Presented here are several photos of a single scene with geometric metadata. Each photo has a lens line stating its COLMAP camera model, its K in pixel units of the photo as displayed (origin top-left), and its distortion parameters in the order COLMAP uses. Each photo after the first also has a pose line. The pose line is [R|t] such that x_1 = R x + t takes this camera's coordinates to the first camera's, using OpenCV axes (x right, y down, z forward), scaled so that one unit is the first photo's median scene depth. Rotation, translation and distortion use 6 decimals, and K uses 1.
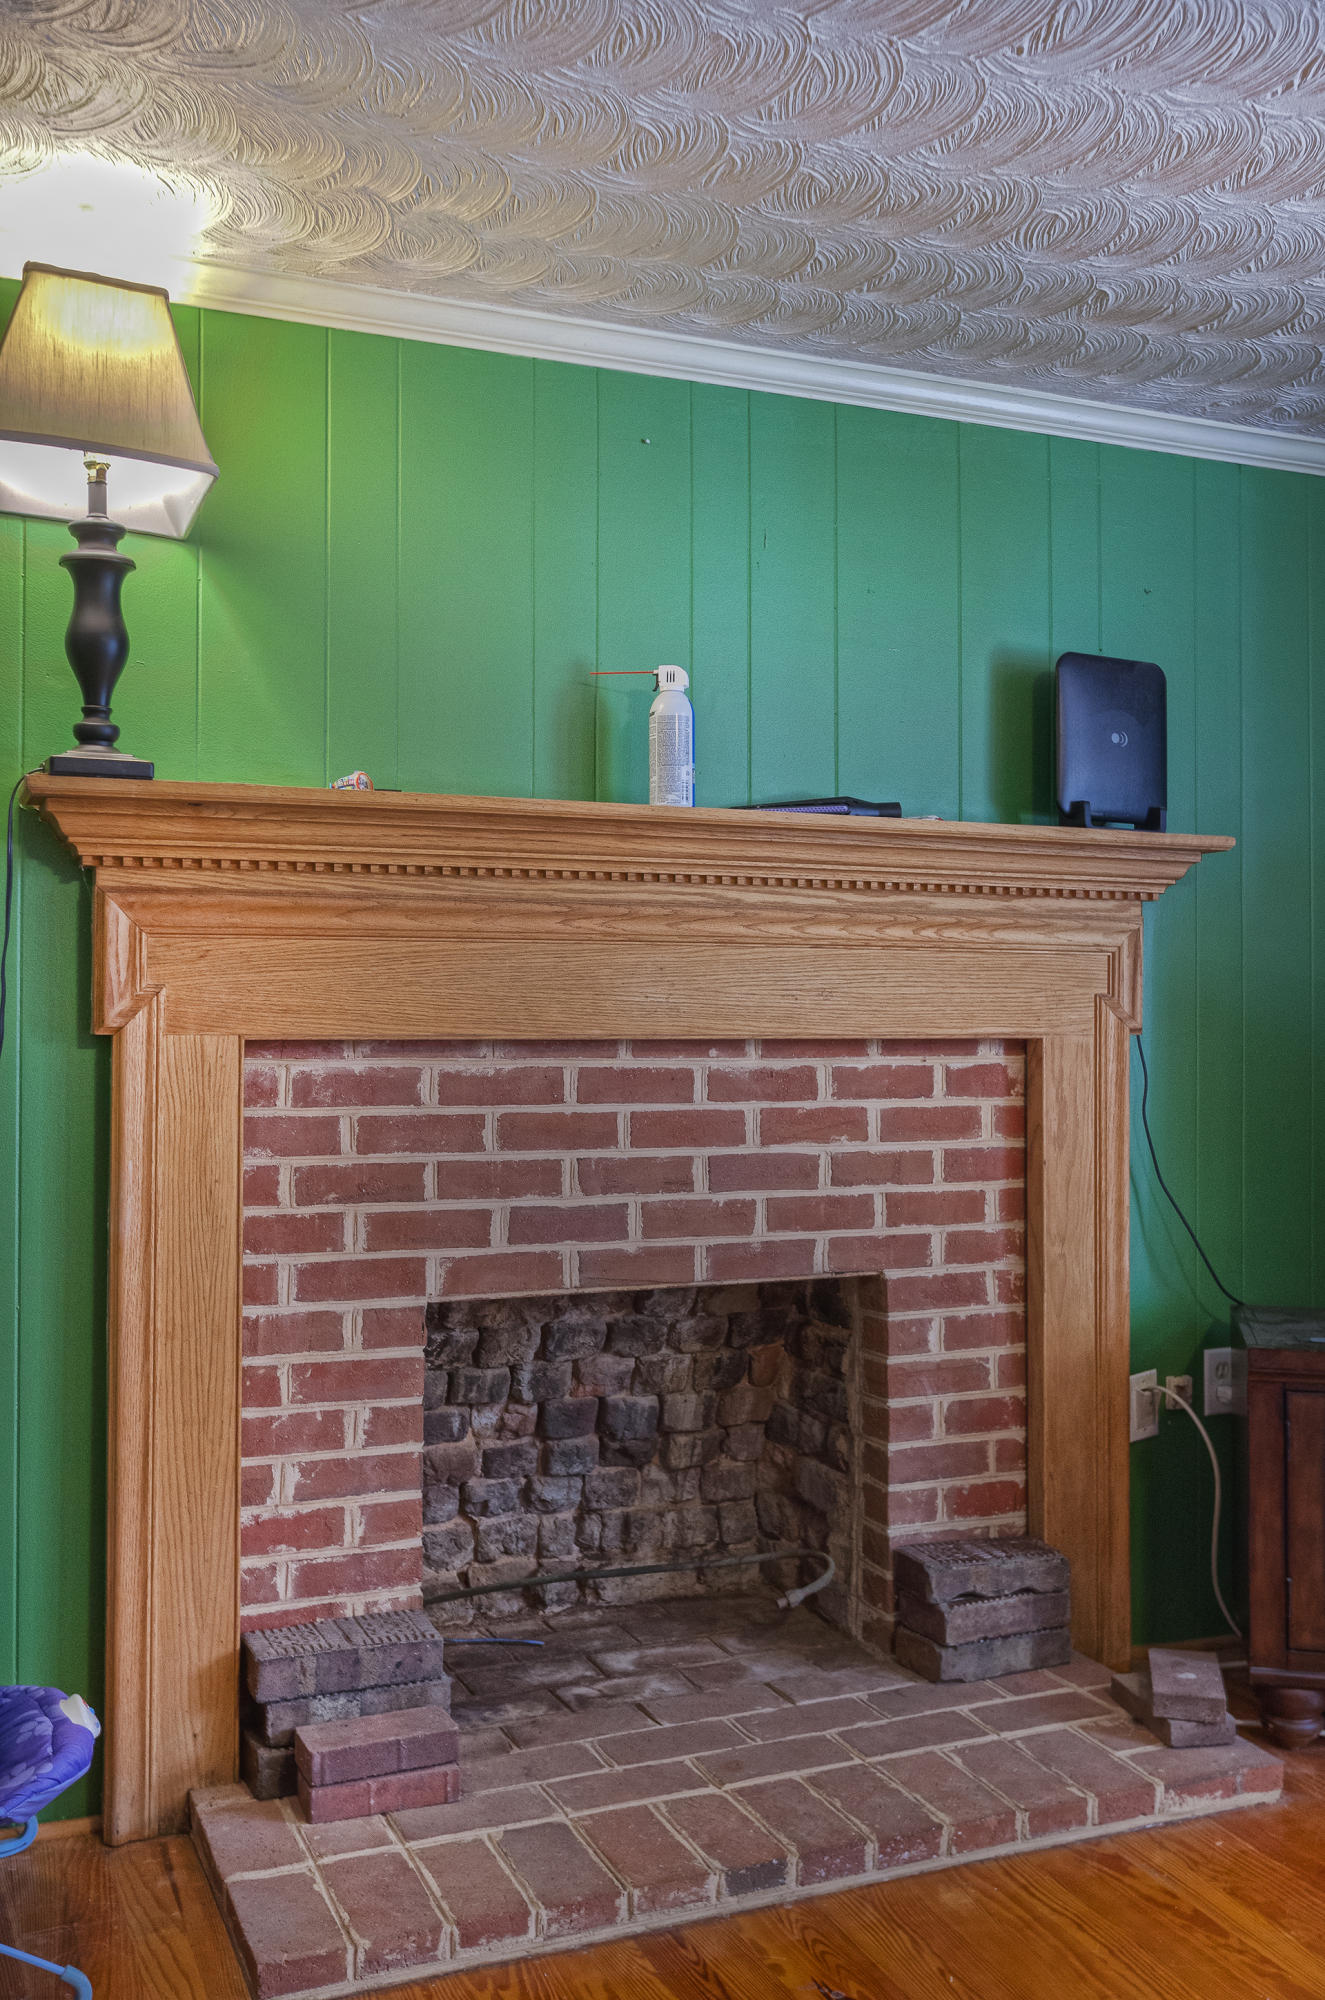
lens RADIAL K [[1805.1, 0, 664.3], [0, 1805.1, 1008.3], [0, 0, 1]] dist [-0.002271, -0.015729]
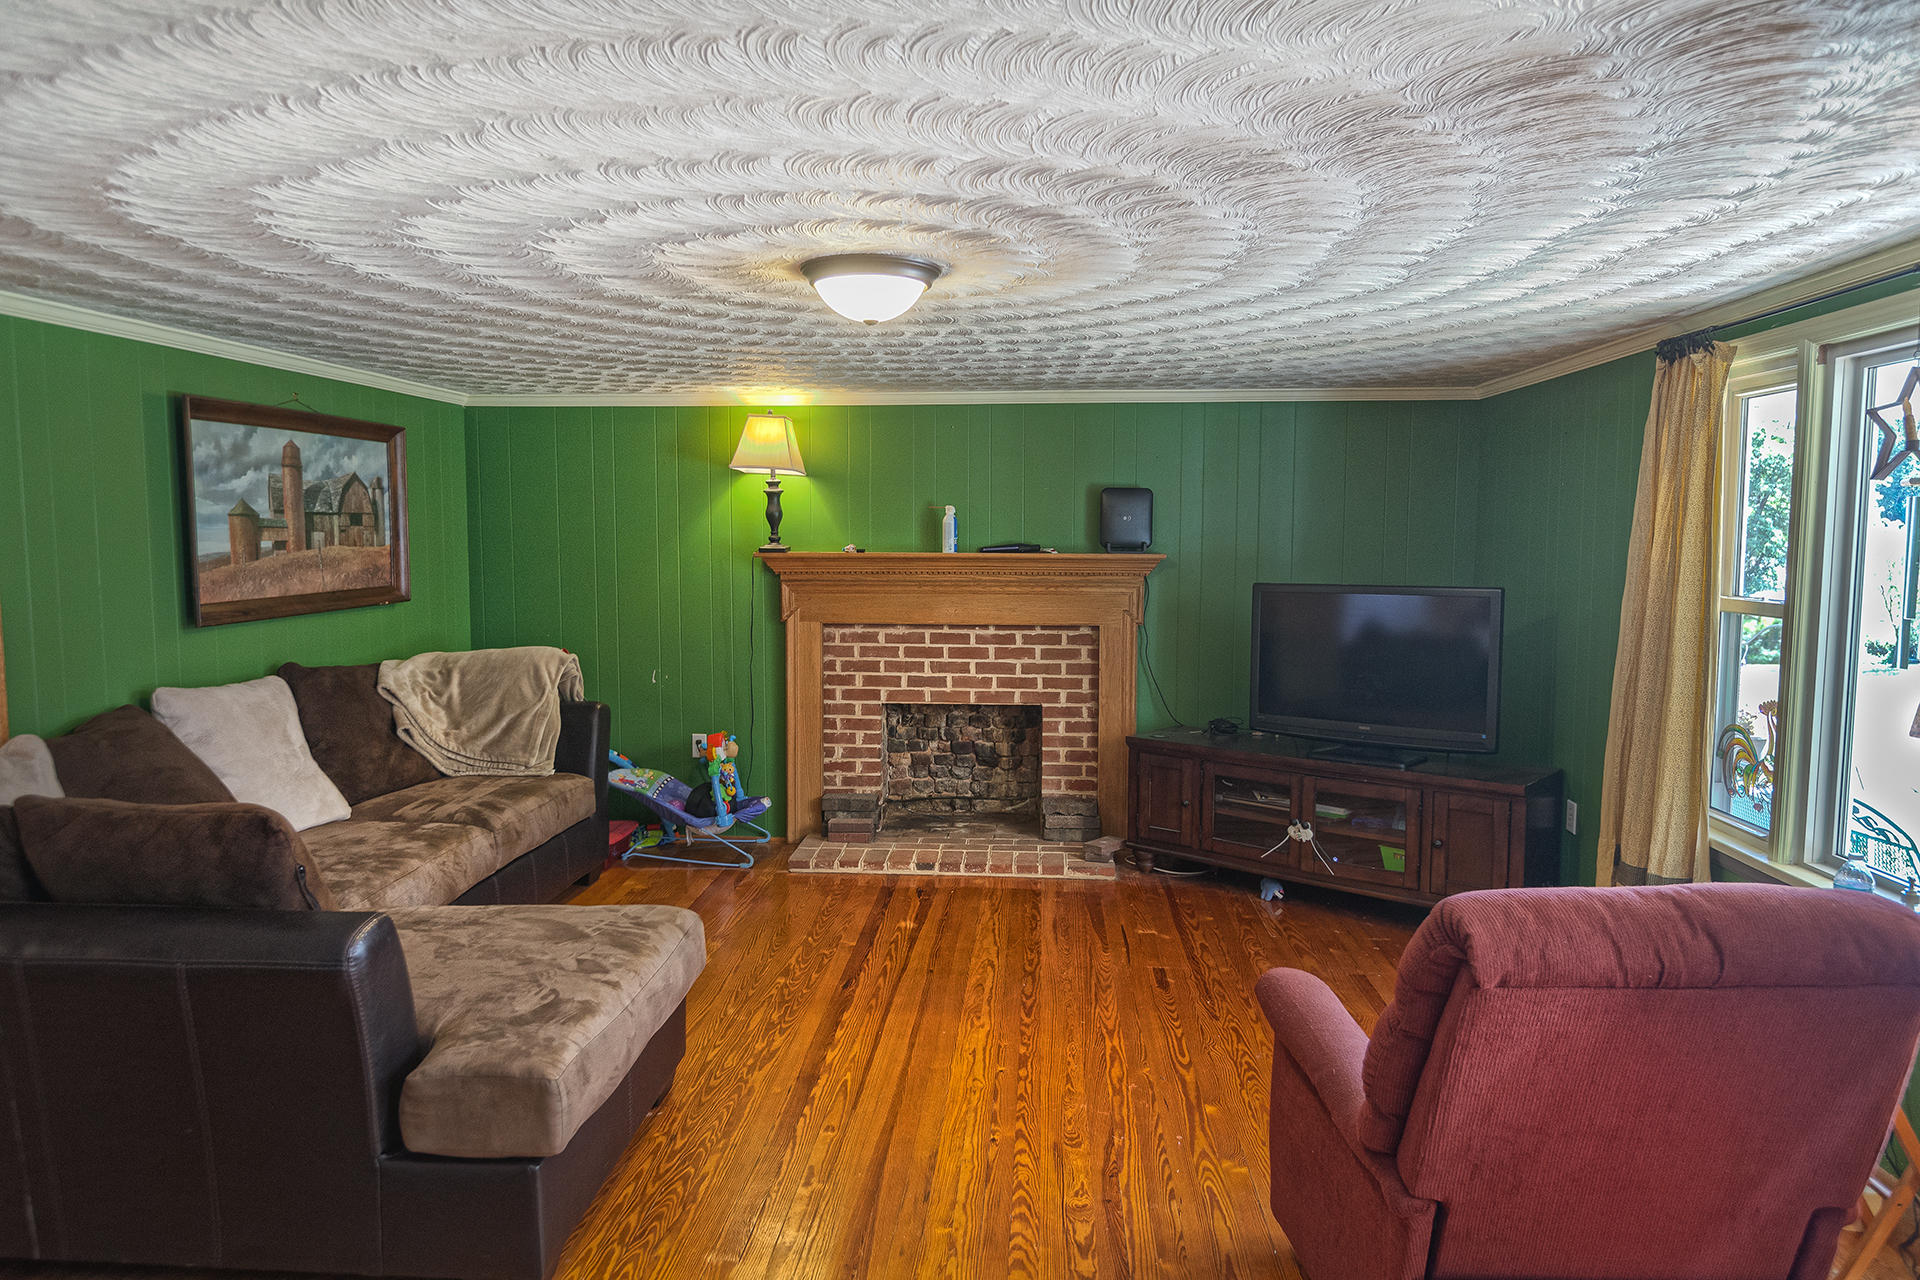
lens RADIAL K [[1245.1, 0, 951.3], [0, 1245.1, 650.3], [0, 0, 1]] dist [-0.002218, -0.000655]
pose [[0.888617, 0.043600, -0.456573, 0.997050], [0.002929, 0.994912, 0.100708, -0.157847], [0.458640, -0.090828, 0.883968, -0.922467]]
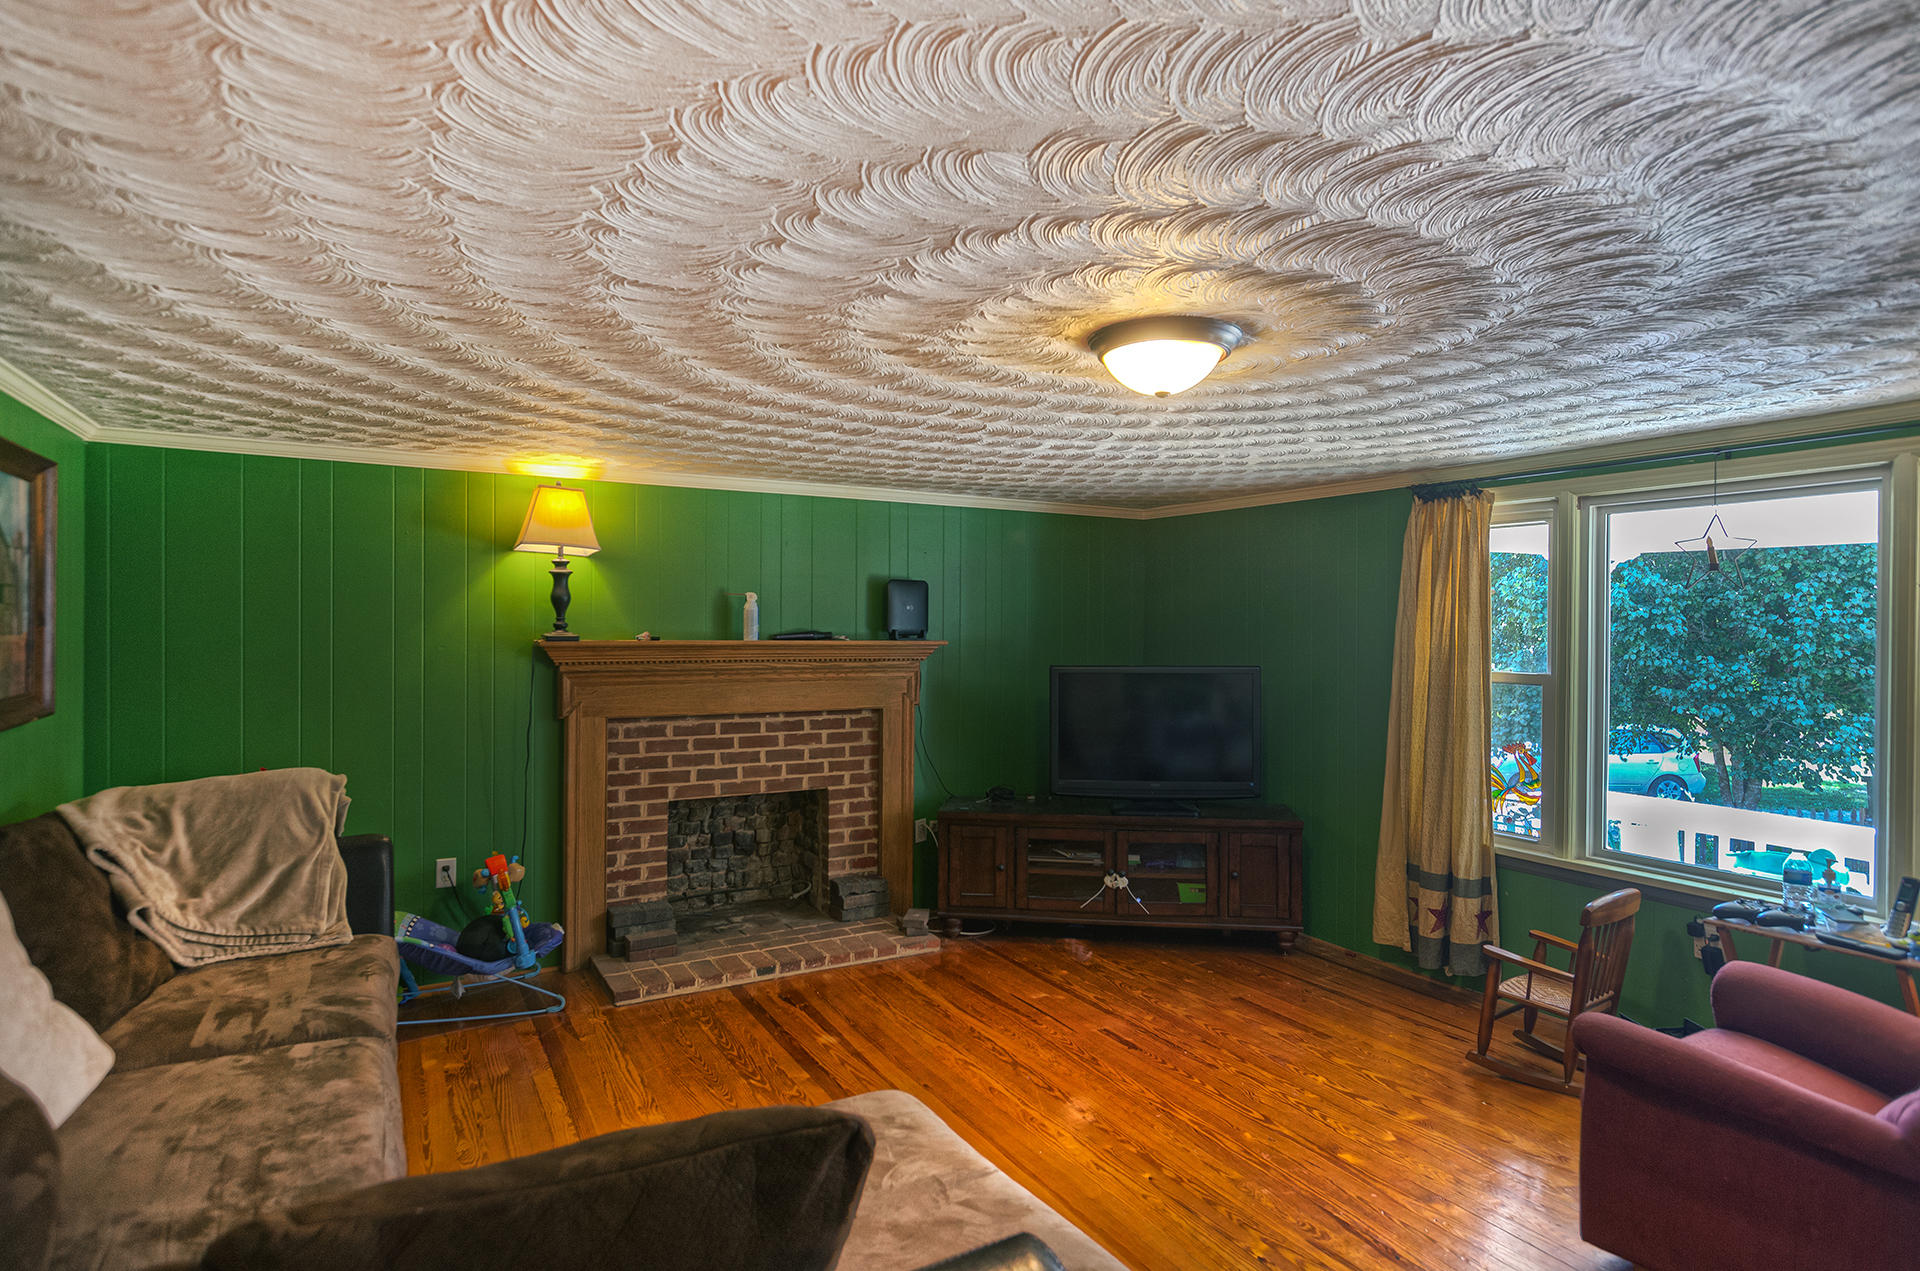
lens RADIAL K [[1021.8, 0, 964.7], [0, 1021.8, 639.1], [0, 0, 1]] dist [-0.000686, -0.002334]
pose [[0.992279, 0.004643, 0.123936, 0.149411], [-0.007460, 0.999724, 0.022282, -0.152615], [-0.123799, -0.023035, 0.992040, -0.770705]]
